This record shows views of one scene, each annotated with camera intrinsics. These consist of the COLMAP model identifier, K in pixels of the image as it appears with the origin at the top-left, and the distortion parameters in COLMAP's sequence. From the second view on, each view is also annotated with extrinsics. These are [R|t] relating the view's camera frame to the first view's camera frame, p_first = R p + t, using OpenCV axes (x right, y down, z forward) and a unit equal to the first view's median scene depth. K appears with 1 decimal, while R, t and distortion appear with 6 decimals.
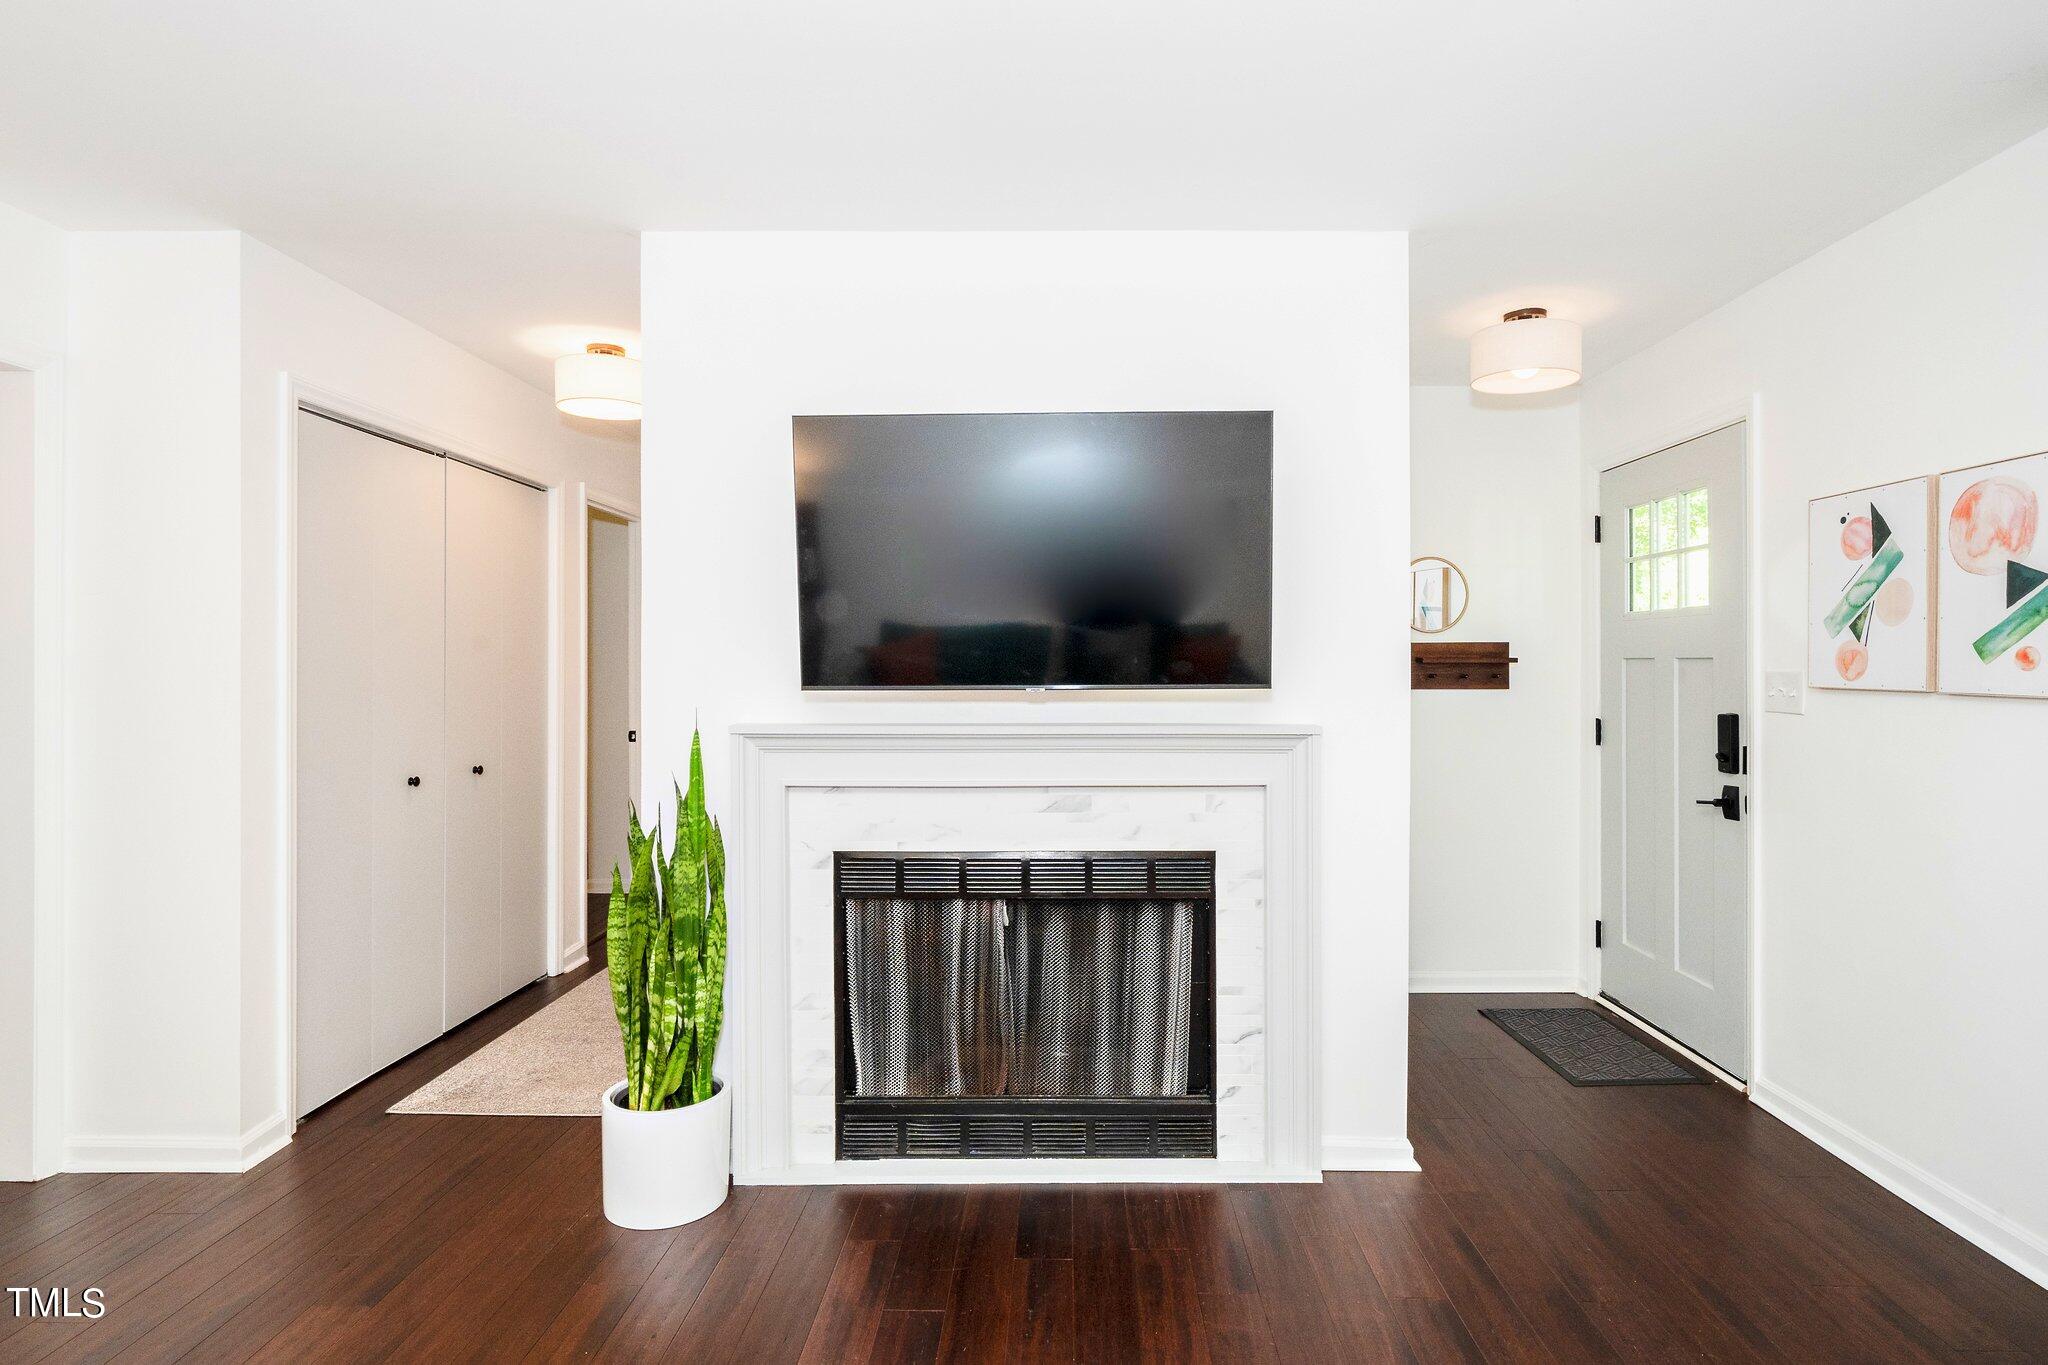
lens RADIAL K [[1062.1, 0, 1031.4], [0, 1062.1, 655.5], [0, 0, 1]] dist [-0.003848, -0.001098]
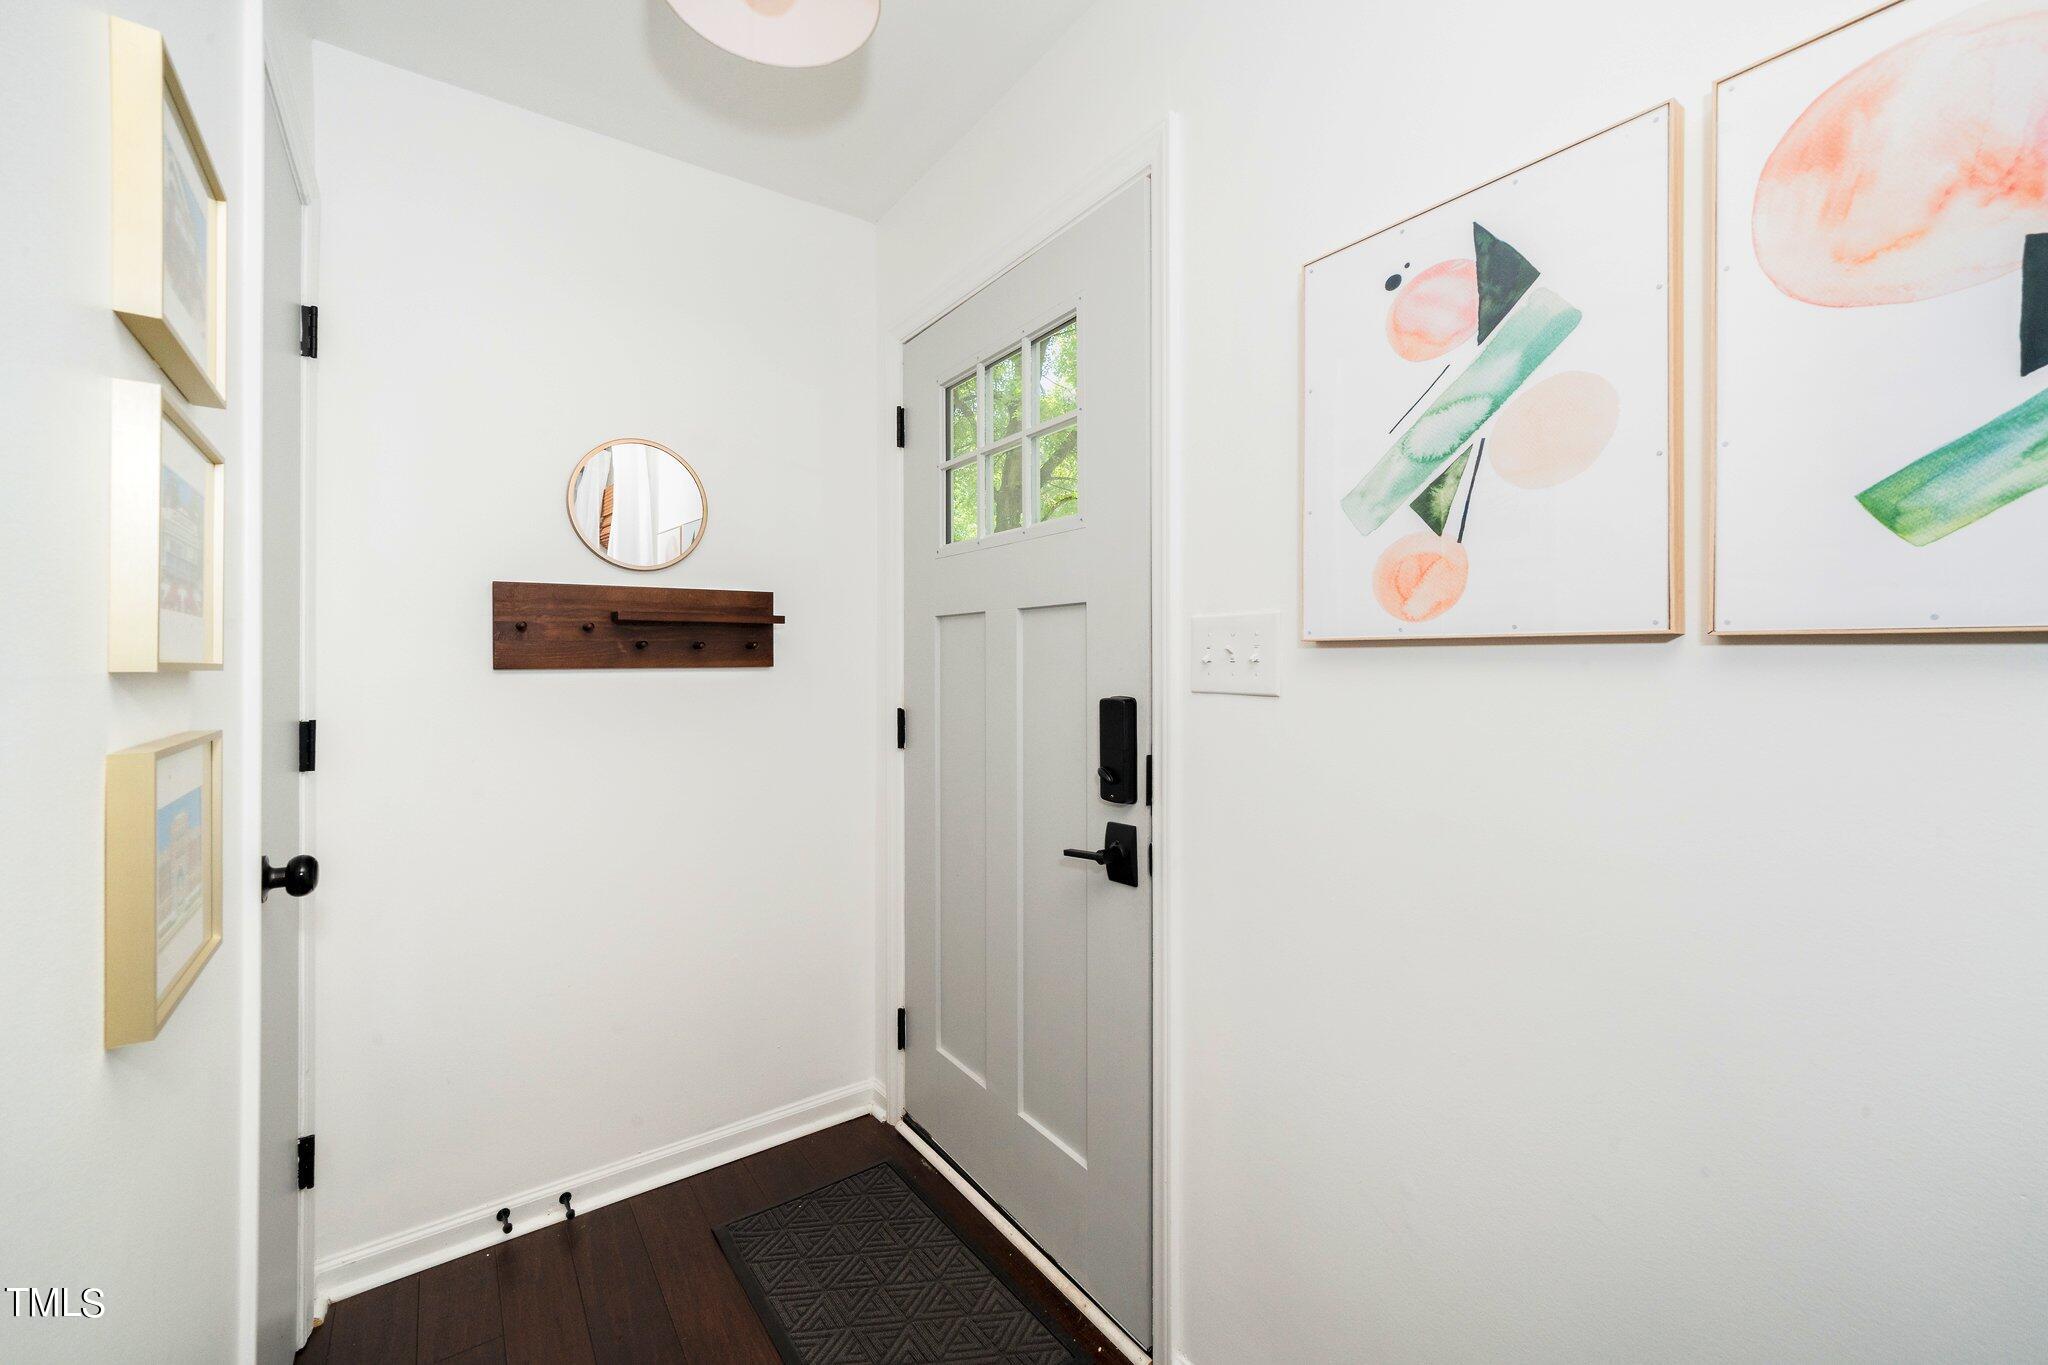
lens RADIAL K [[838.6, 0, 1022.5], [0, 838.6, 664.6], [0, 0, 1]] dist [0.000211, 0.000009]
pose [[0.790256, -0.005191, 0.612754, 0.384468], [-0.001273, 0.999948, 0.010113, 0.036538], [-0.612775, -0.008772, 0.790209, 0.760363]]
